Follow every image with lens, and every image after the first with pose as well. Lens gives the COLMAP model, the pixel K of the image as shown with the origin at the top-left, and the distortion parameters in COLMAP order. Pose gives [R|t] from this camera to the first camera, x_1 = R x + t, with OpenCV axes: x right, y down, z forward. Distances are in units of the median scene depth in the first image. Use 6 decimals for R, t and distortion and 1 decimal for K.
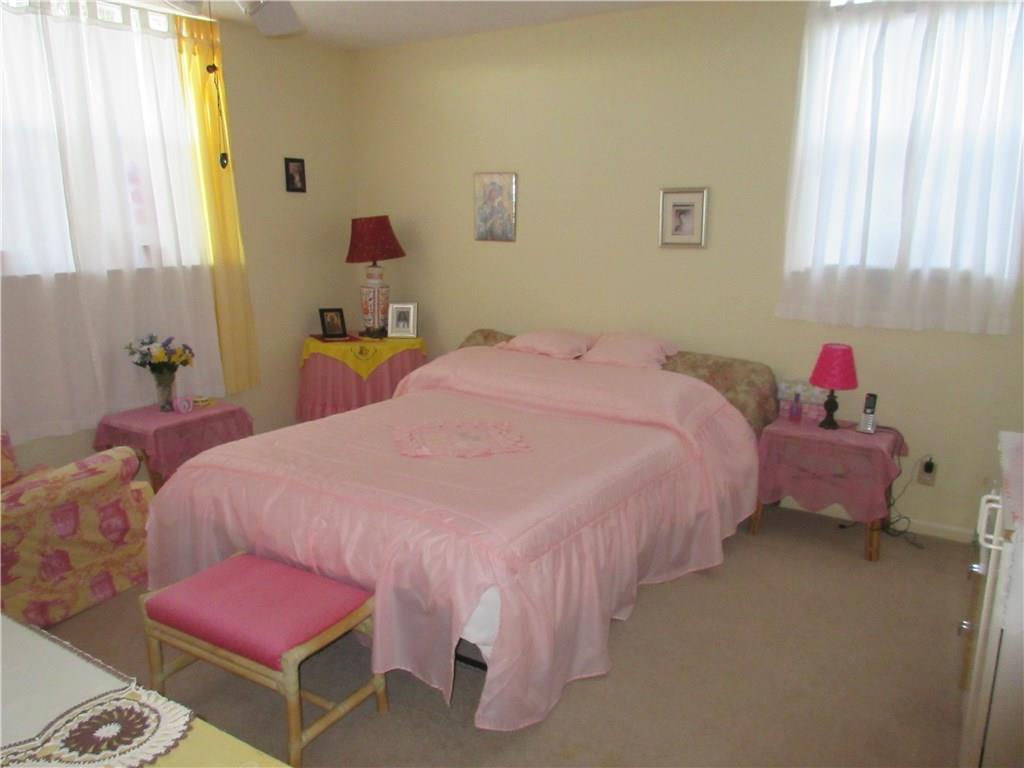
lens RADIAL K [[750.5, 0, 510.3], [0, 750.5, 387.9], [0, 0, 1]] dist [-0.004019, -0.005341]
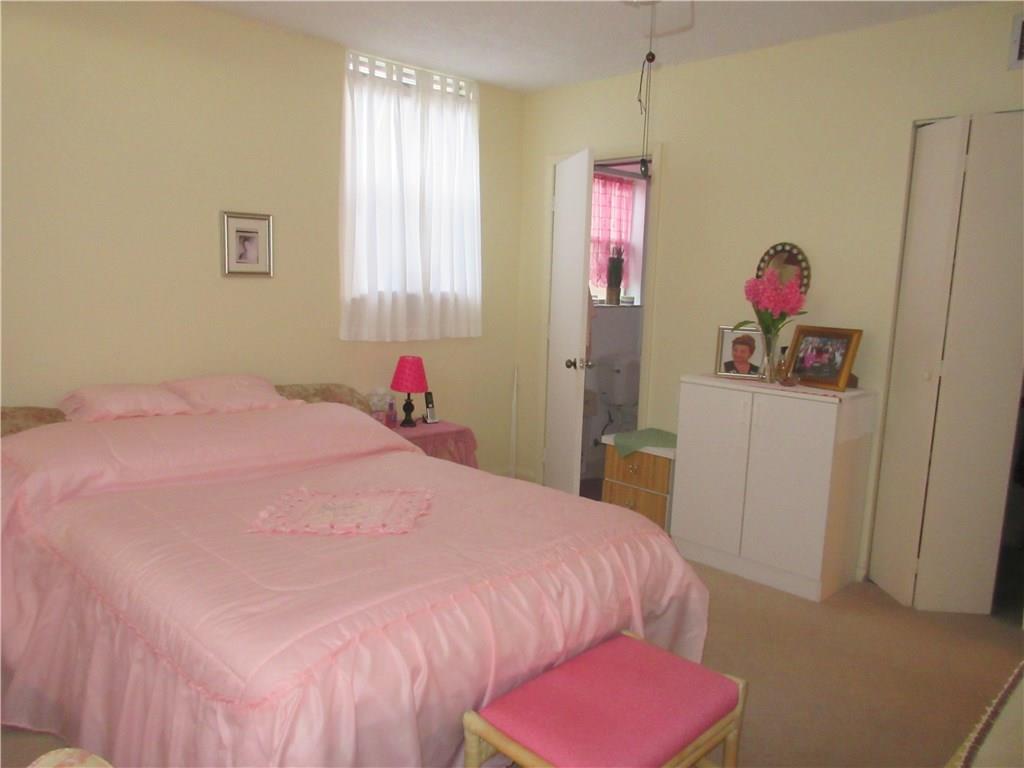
lens RADIAL K [[750.5, 0, 510.3], [0, 750.5, 387.9], [0, 0, 1]] dist [-0.004019, -0.005341]
pose [[0.220705, -0.132648, 0.966278, -0.690185], [0.183212, 0.978711, 0.092508, -0.088335], [-0.957978, 0.156617, 0.240309, 0.547051]]
